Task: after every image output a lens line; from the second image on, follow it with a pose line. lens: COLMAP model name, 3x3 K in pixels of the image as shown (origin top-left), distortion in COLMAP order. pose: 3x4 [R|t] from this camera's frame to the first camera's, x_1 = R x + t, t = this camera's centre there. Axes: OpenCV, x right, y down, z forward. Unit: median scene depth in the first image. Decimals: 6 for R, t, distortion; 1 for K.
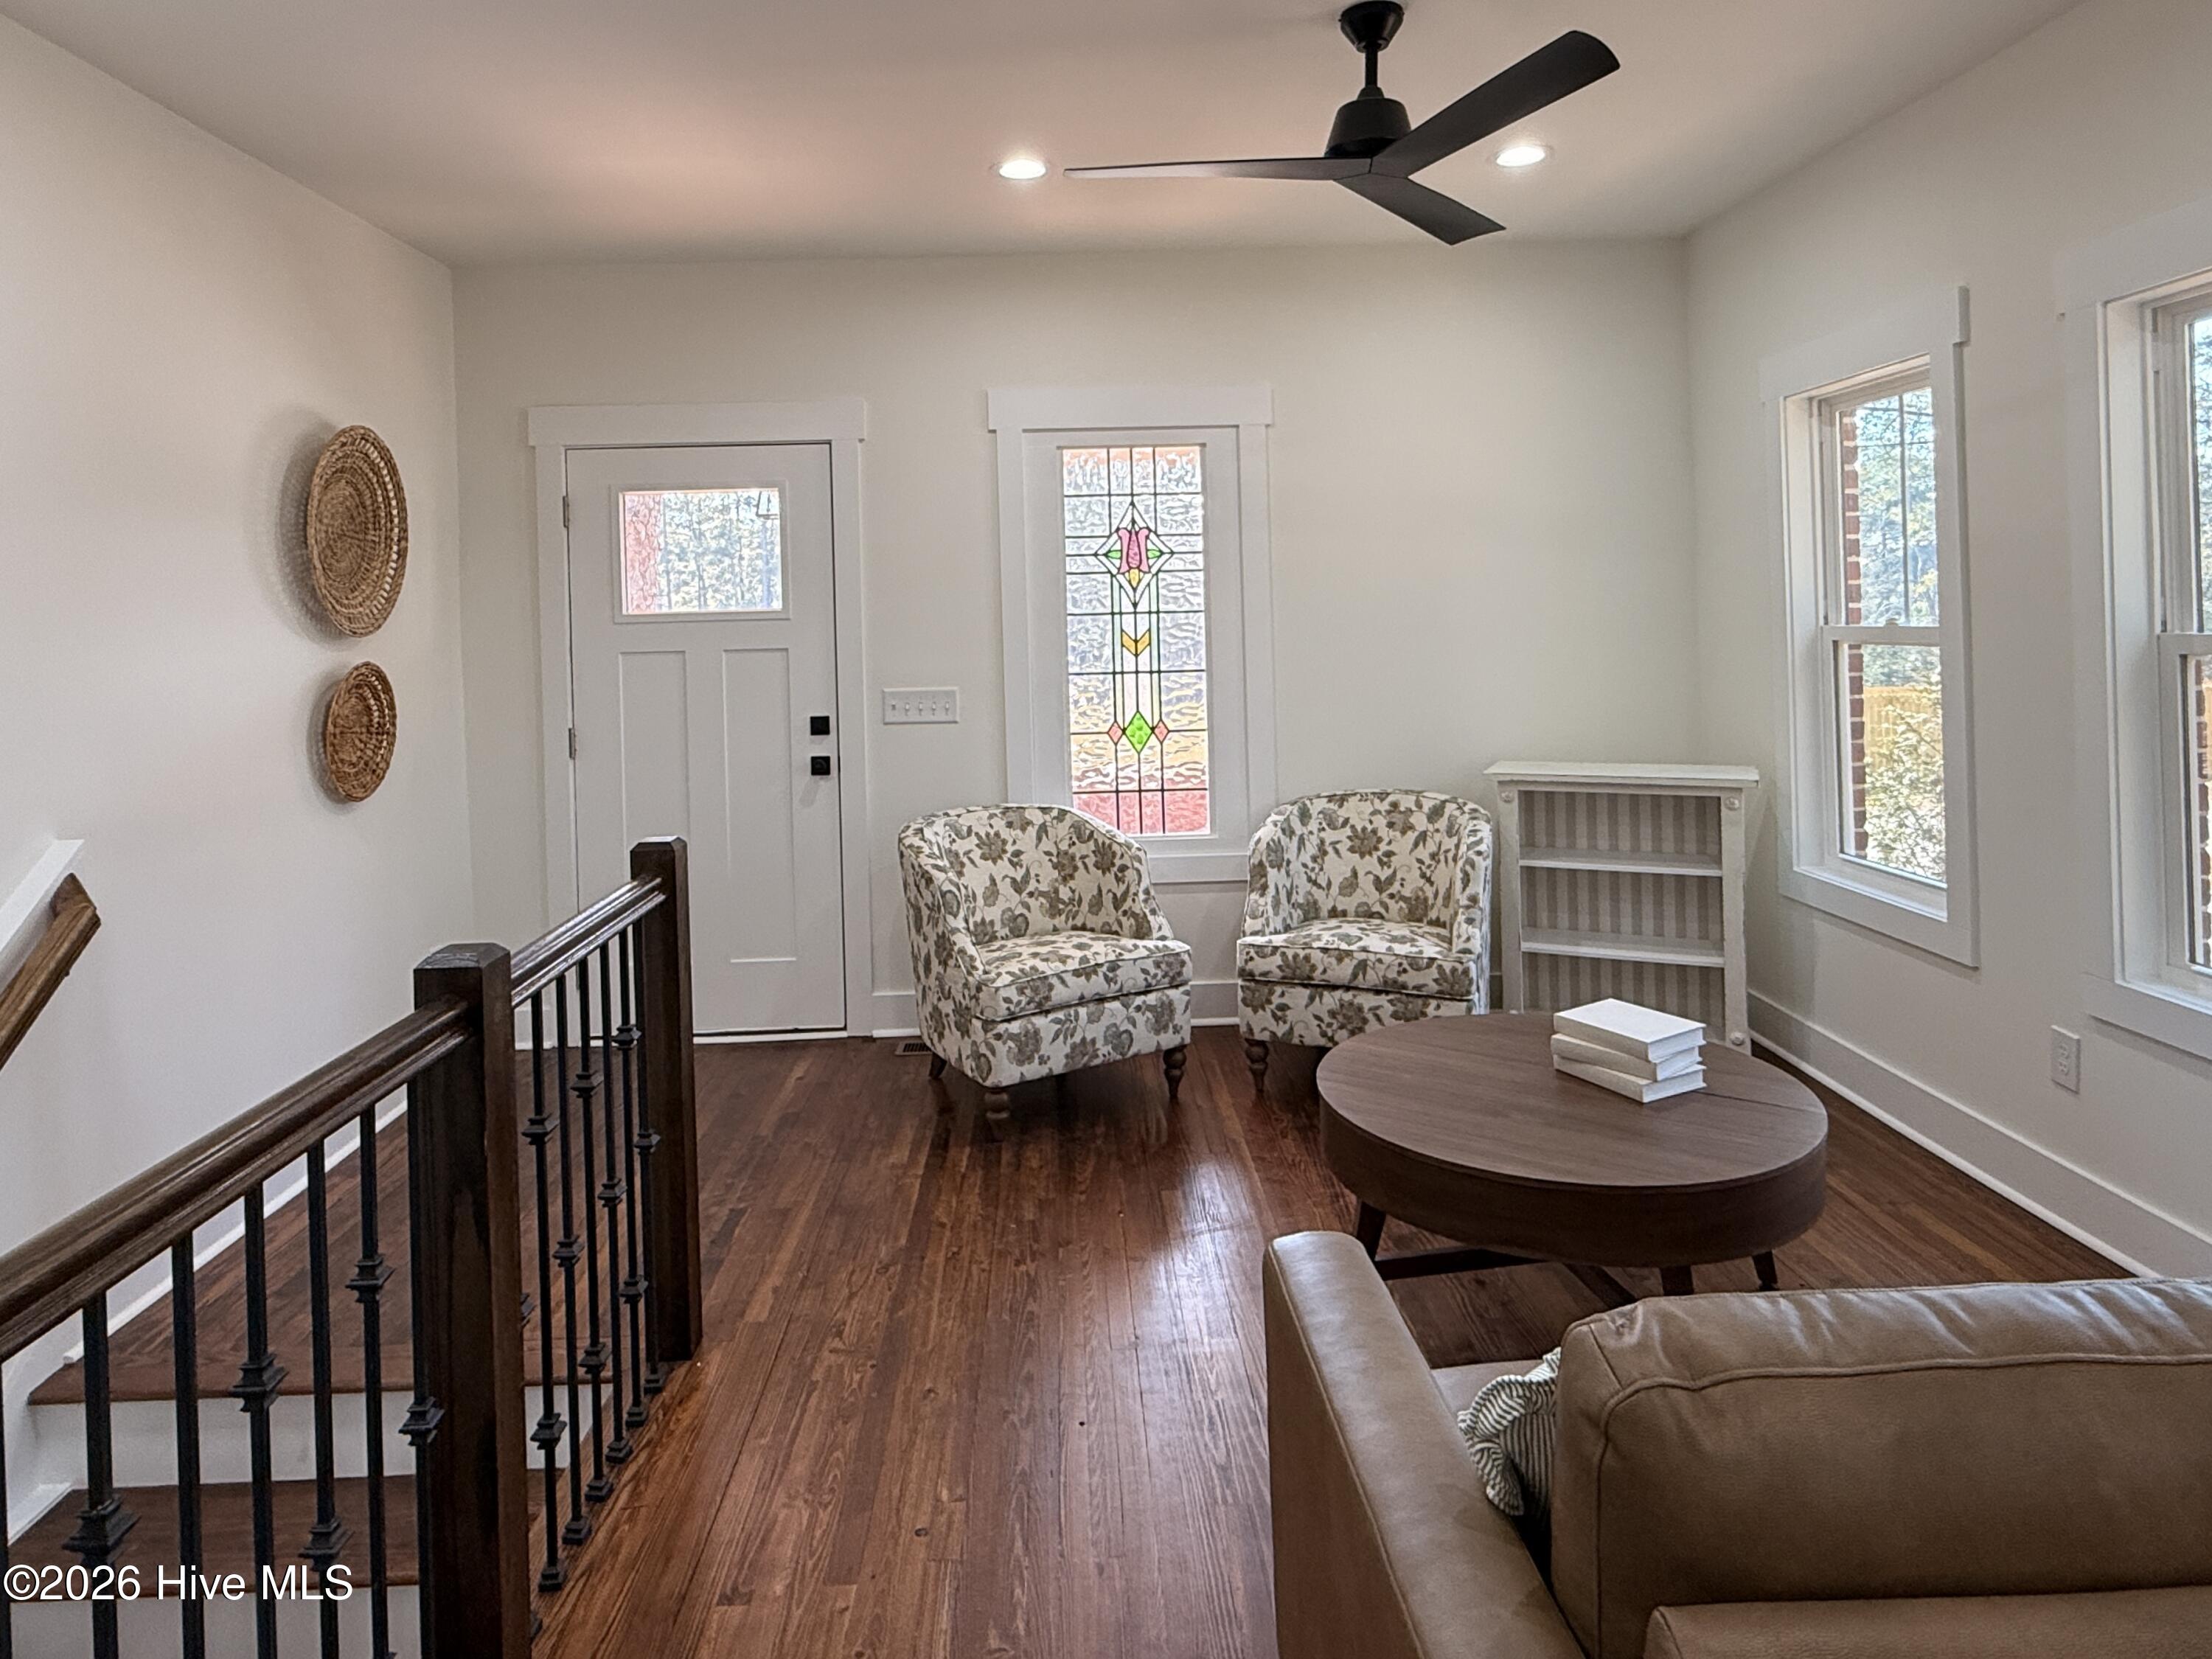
lens RADIAL K [[1257.4, 0, 1097.0], [0, 1257.4, 779.4], [0, 0, 1]] dist [0.000084, 0.001144]
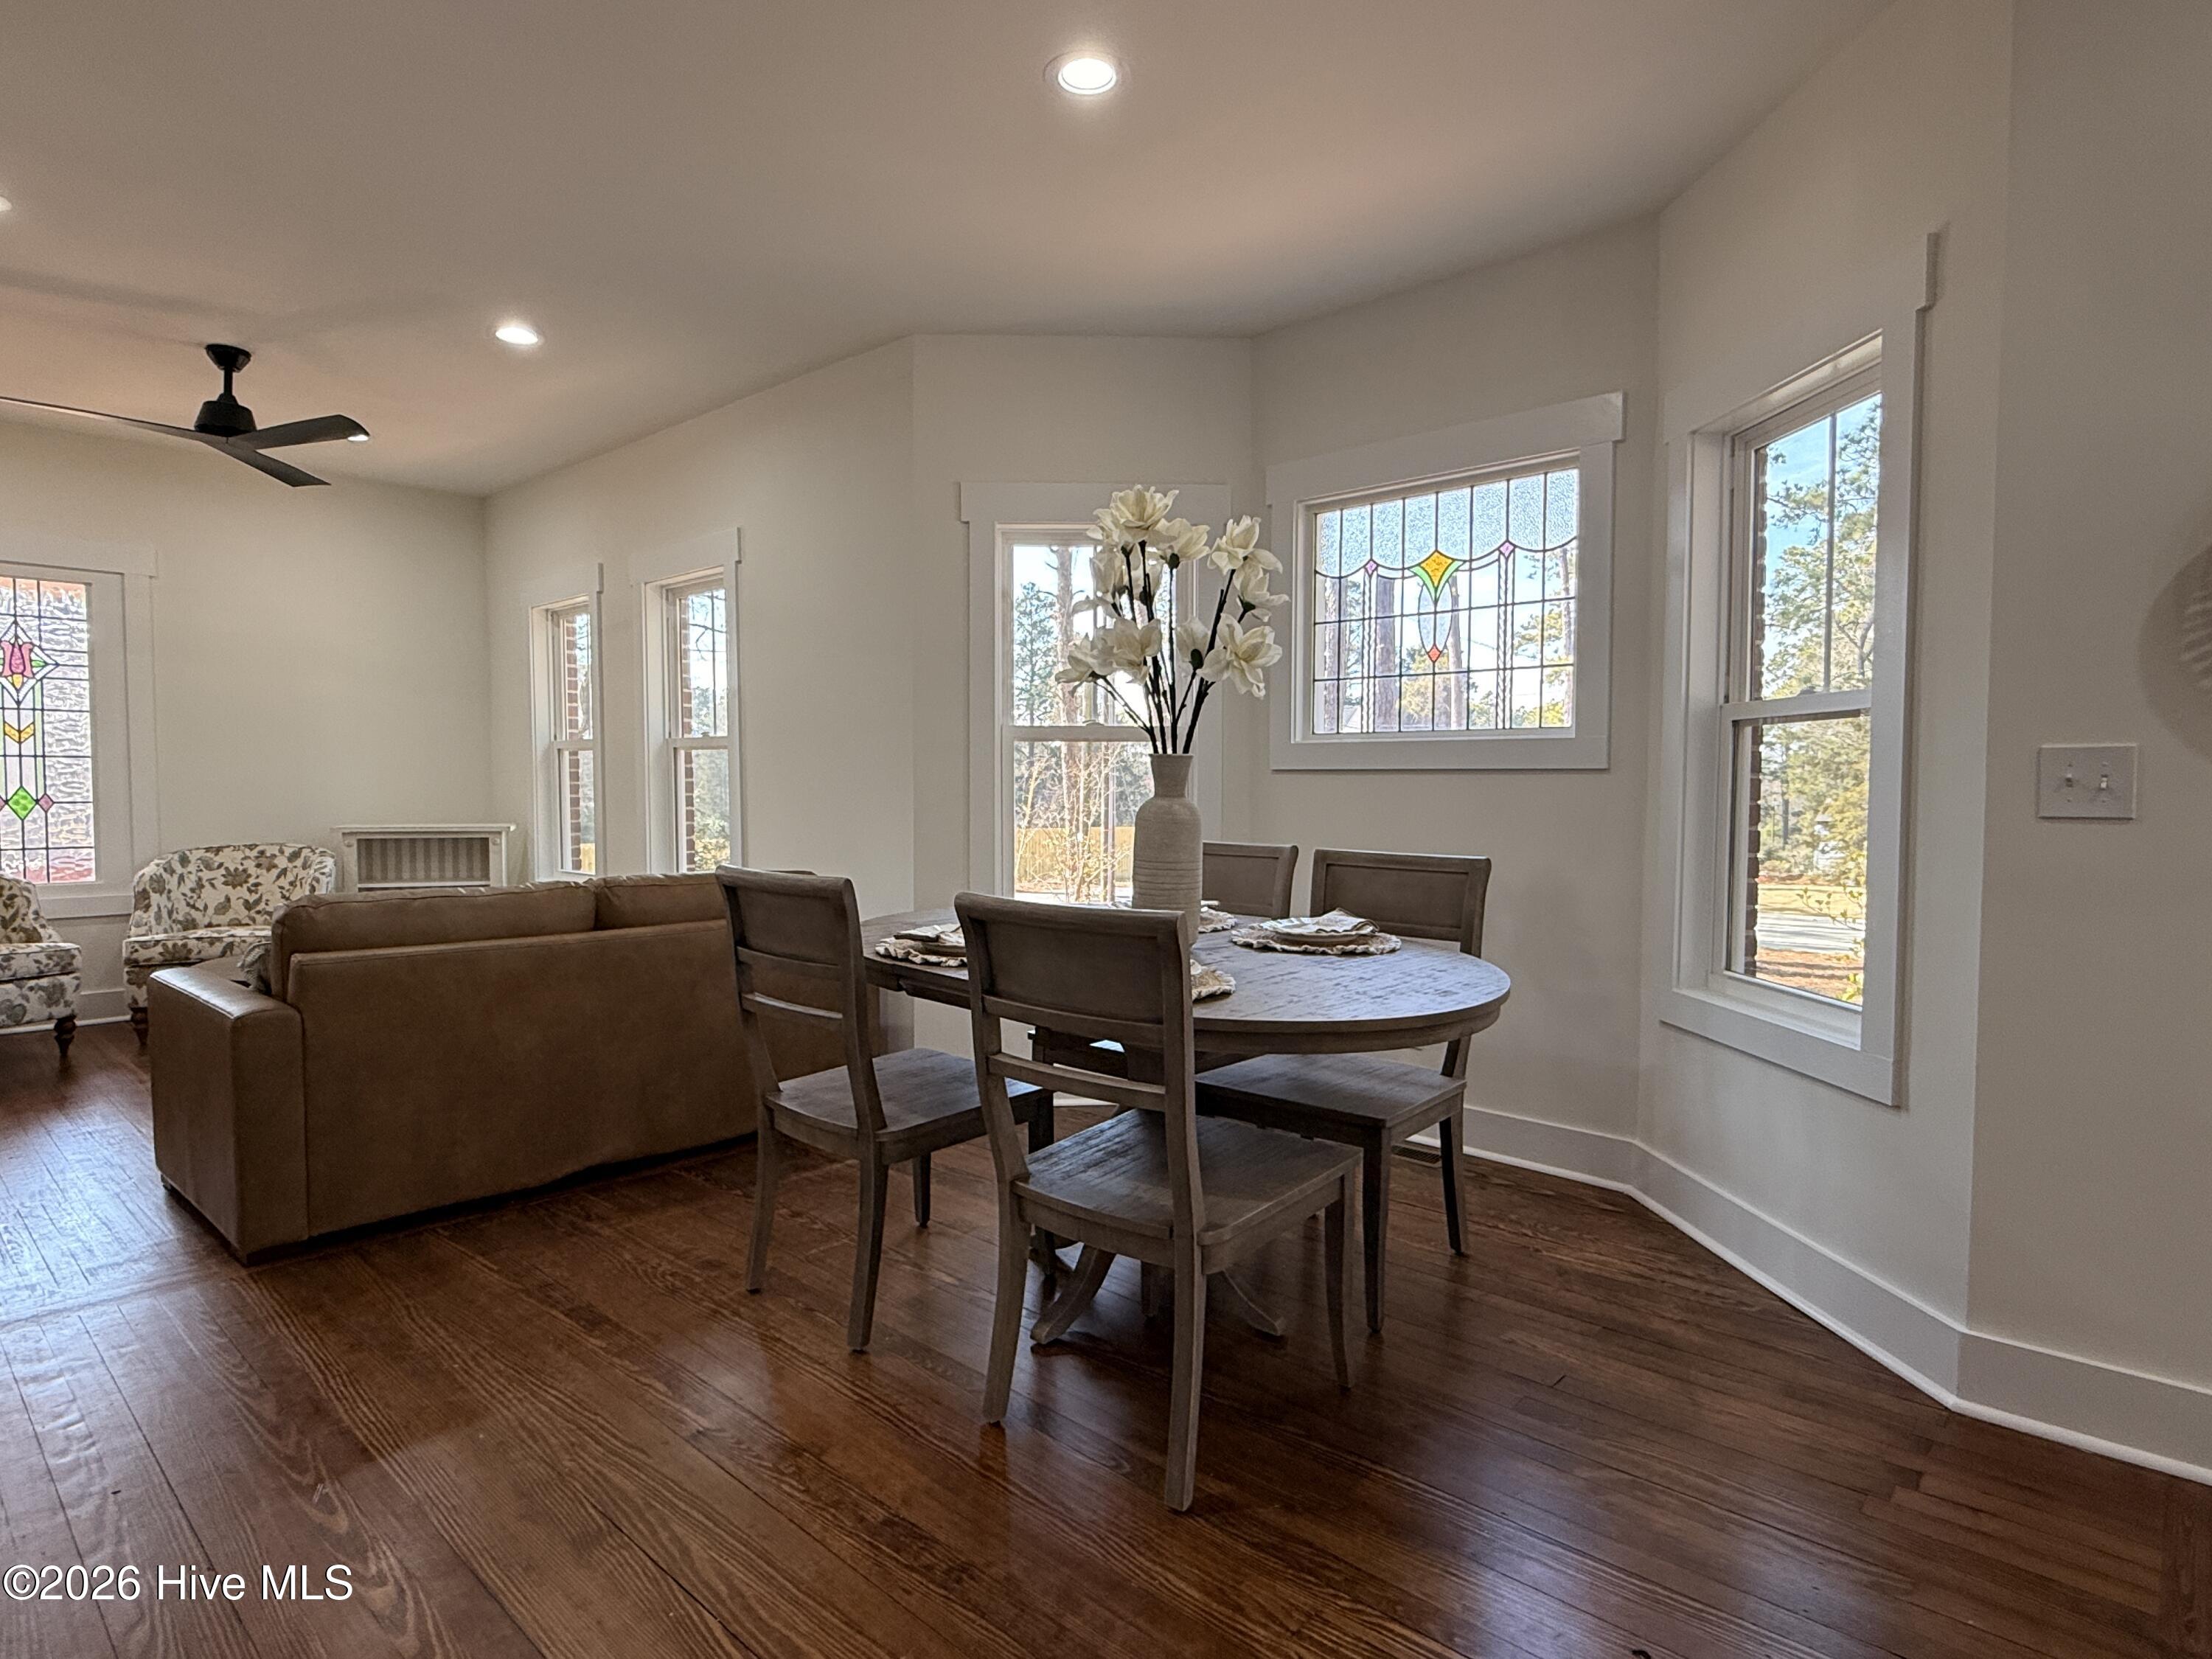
lens RADIAL K [[1252.6, 0, 1104.7], [0, 1252.6, 813.9], [0, 0, 1]] dist [-0.003281, -0.000039]
pose [[0.708007, 0.015136, 0.706043, -0.090091], [0.066763, 0.993858, -0.088255, 0.170595], [-0.703043, 0.109623, 0.702648, -0.687983]]
